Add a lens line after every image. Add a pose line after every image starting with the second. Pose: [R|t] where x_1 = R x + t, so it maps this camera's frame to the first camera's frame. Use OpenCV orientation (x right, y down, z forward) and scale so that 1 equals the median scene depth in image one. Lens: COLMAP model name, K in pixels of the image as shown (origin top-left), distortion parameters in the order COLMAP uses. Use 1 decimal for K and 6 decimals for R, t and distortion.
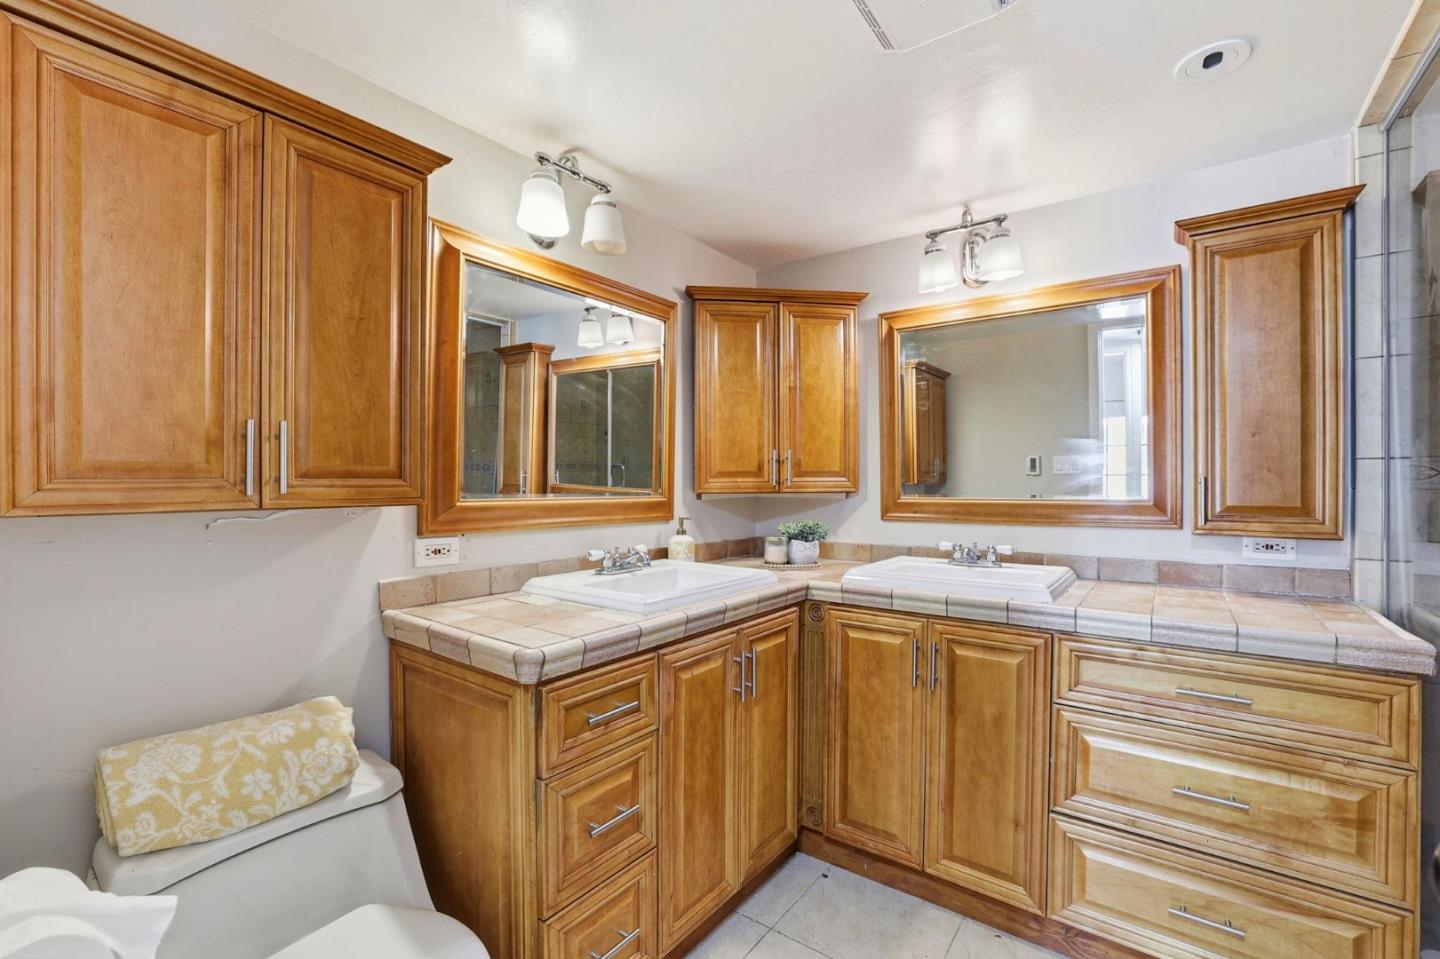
lens RADIAL K [[630.0, 0, 717.6], [0, 630.0, 483.0], [0, 0, 1]] dist [-0.024036, 0.000468]
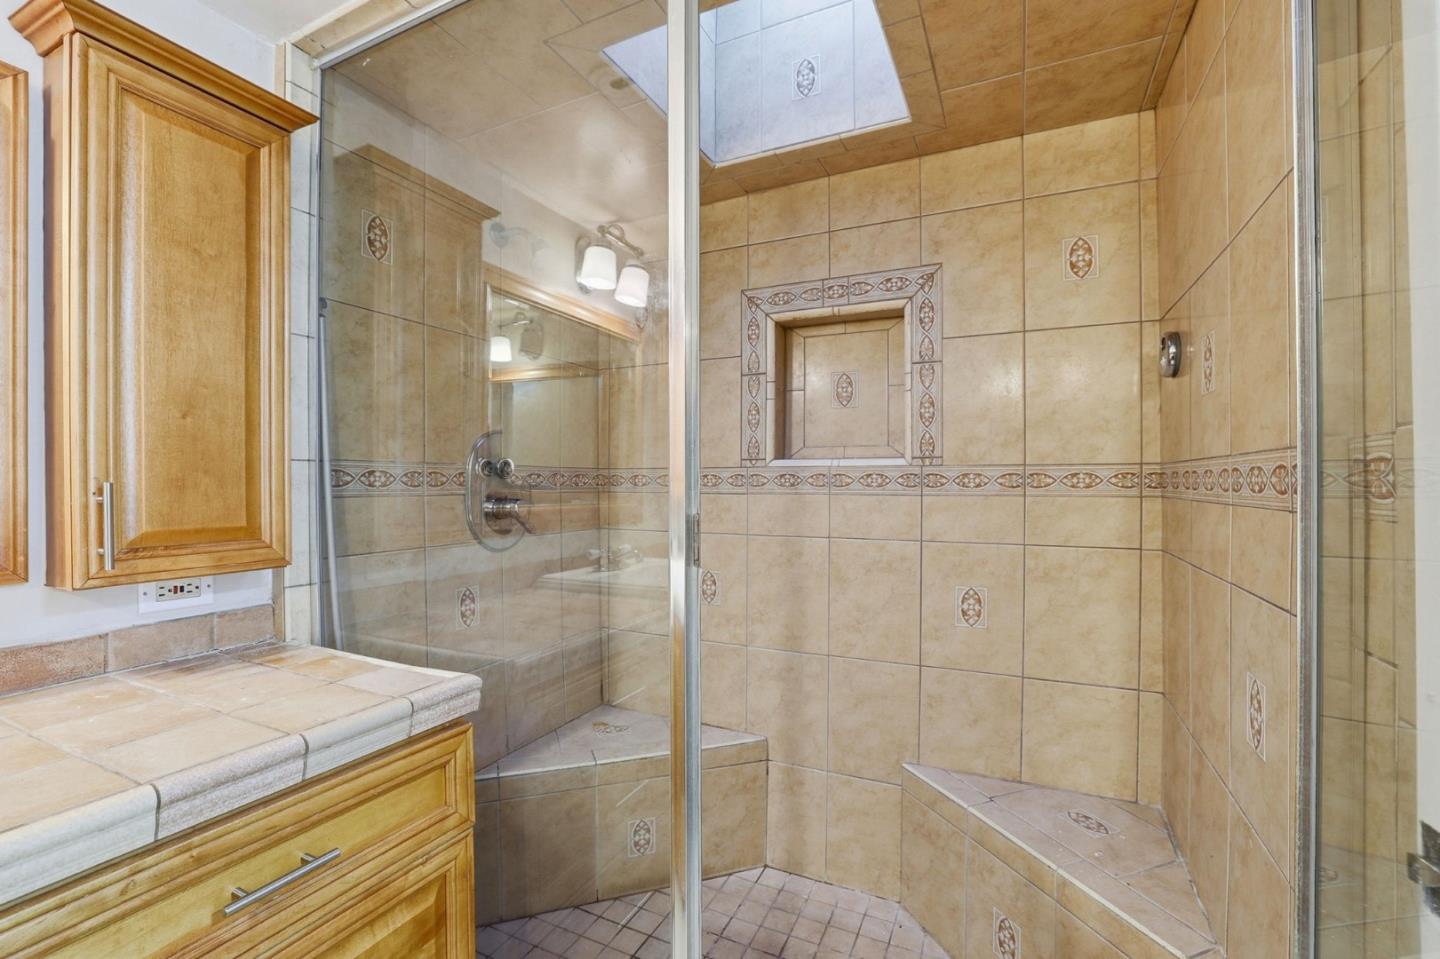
lens RADIAL K [[630.0, 0, 719.0], [0, 630.0, 488.1], [0, 0, 1]] dist [-0.024036, 0.000468]
pose [[-0.183172, -0.006617, 0.983059, 0.157554], [-0.001869, 0.999978, 0.006382, -0.009846], [-0.983079, -0.000668, -0.183180, 0.601488]]
